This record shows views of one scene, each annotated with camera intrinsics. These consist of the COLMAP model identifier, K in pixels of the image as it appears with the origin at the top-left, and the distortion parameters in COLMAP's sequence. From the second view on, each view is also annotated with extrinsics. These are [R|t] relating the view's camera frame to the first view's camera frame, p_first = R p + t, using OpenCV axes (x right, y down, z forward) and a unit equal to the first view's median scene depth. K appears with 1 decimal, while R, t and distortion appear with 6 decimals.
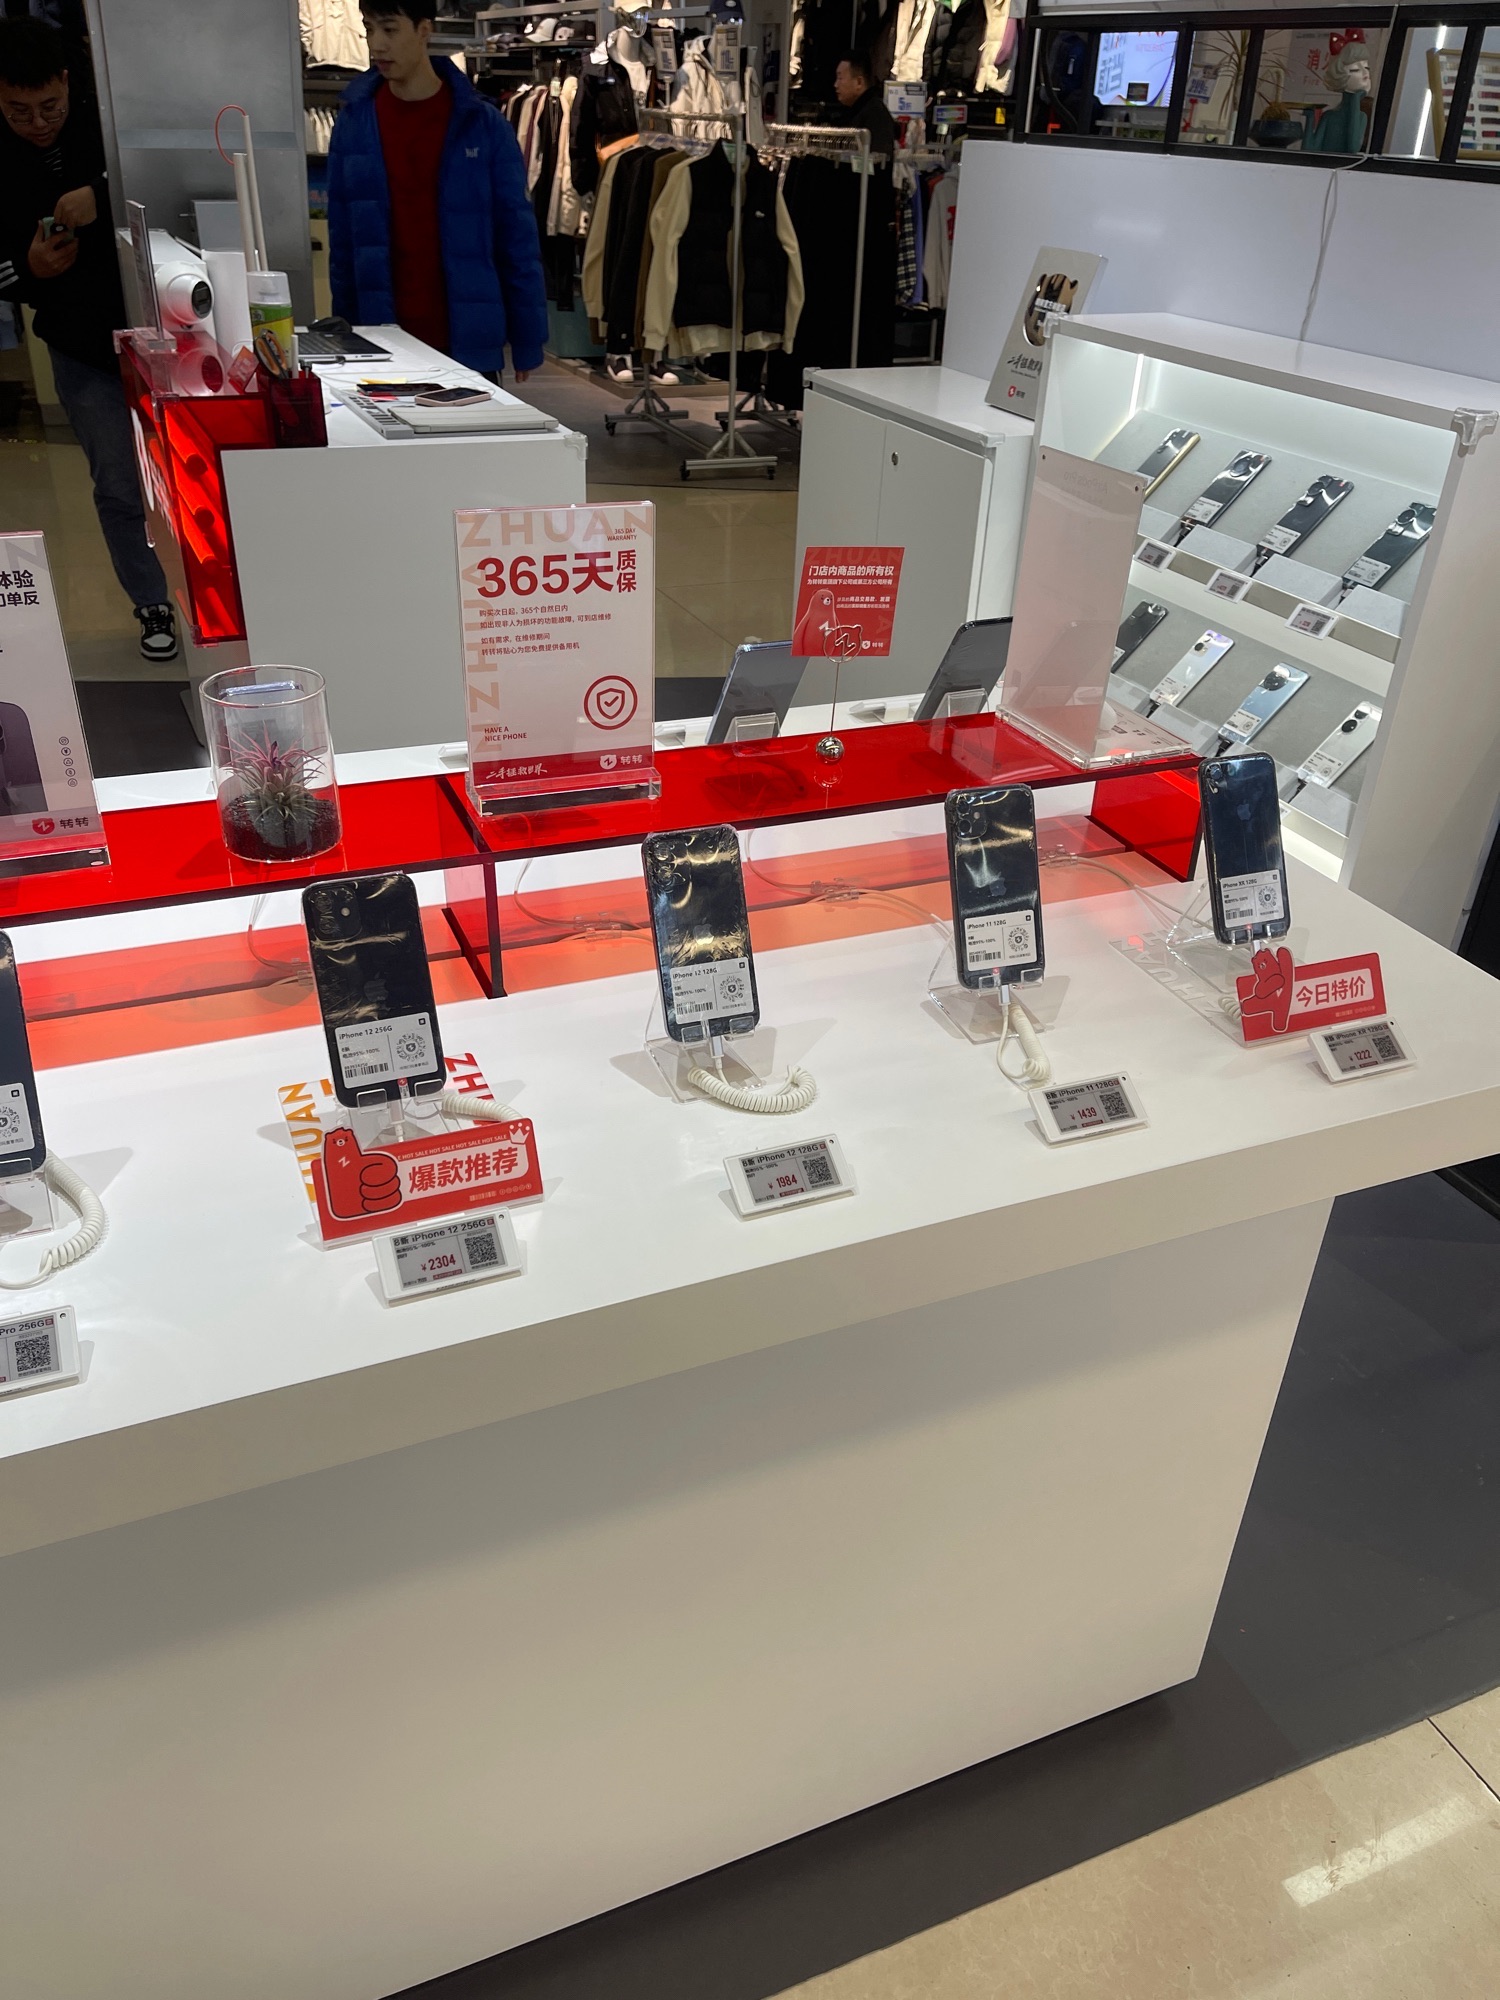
lens RADIAL K [[1482.1, 0, 752.2], [0, 1482.1, 996.8], [0, 0, 1]] dist [0.024500, 0.002186]
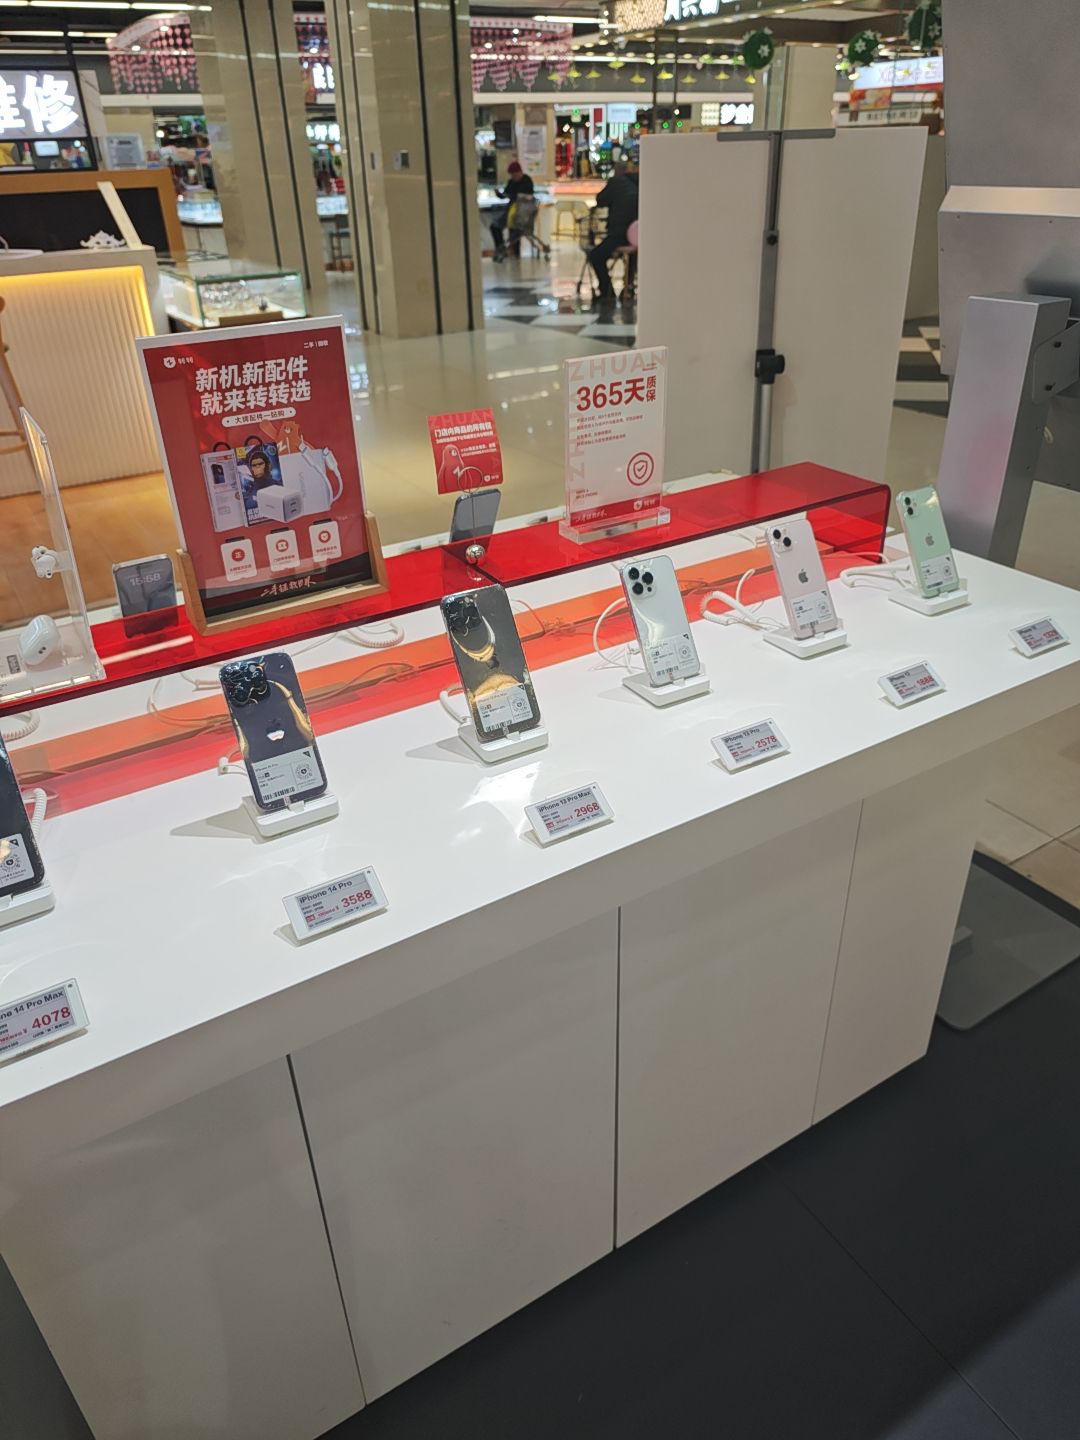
lens RADIAL K [[1029.9, 0, 541.8], [0, 1029.9, 723.7], [0, 0, 1]] dist [-0.040355, -0.000775]
pose [[0.985107, -0.135814, 0.105445, -0.379496], [0.135833, 0.990707, 0.007031, 0.064366], [-0.105420, 0.007396, 0.994400, -0.138785]]
